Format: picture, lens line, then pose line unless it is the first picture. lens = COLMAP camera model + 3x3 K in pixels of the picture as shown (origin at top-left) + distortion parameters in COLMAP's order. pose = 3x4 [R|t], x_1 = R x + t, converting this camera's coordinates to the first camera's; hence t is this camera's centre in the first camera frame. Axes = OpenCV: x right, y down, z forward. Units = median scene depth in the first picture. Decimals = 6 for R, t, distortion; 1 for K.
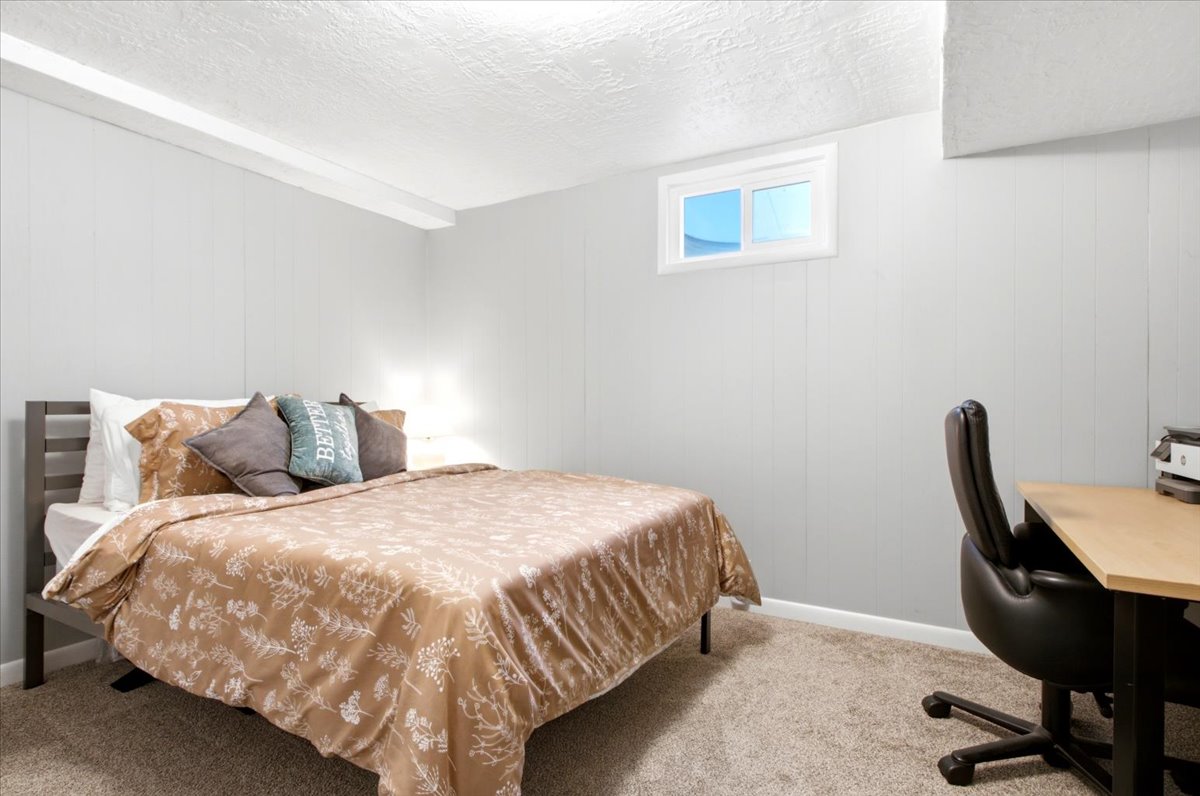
lens RADIAL K [[578.1, 0, 602.3], [0, 578.1, 398.5], [0, 0, 1]] dist [-0.000482, -0.000382]
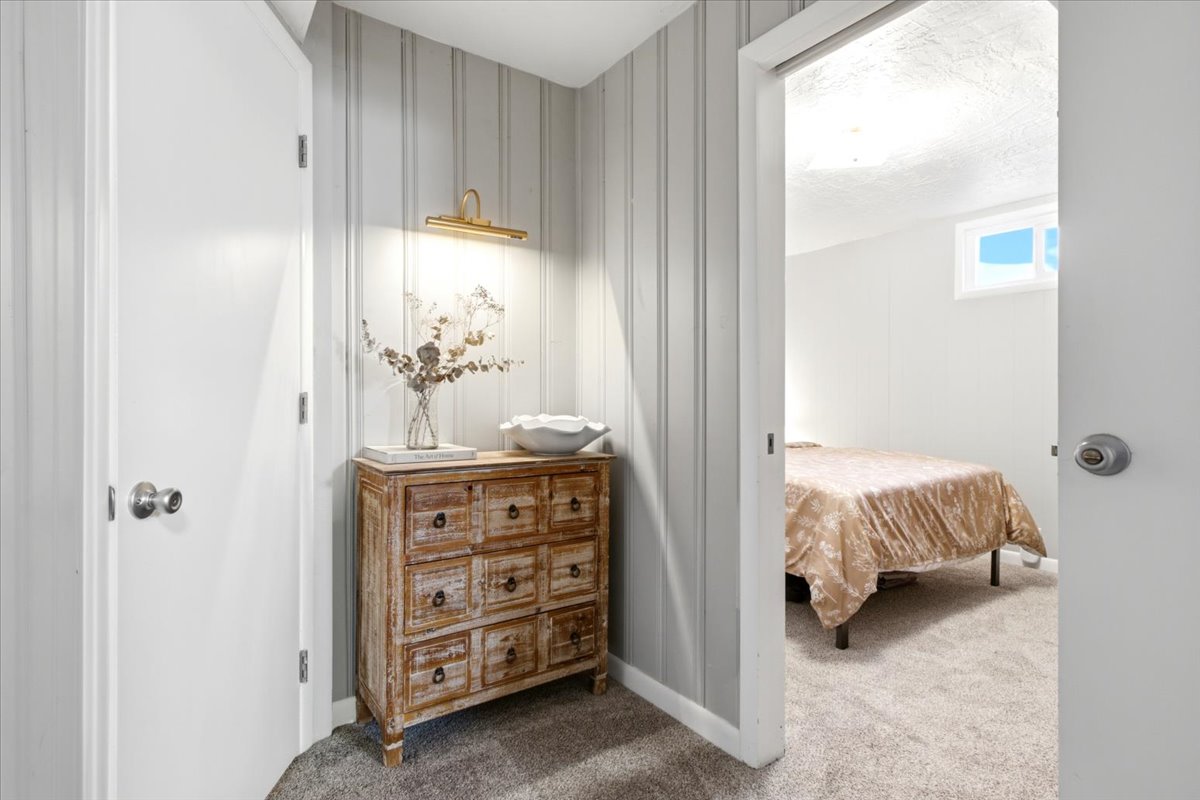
lens RADIAL K [[578.1, 0, 602.3], [0, 578.1, 400.5], [0, 0, 1]] dist [-0.000482, -0.000382]
pose [[0.901001, 0.003963, -0.433799, -0.093371], [0.000140, 0.999956, 0.009426, -0.008351], [0.433817, -0.008553, 0.900960, -0.900311]]
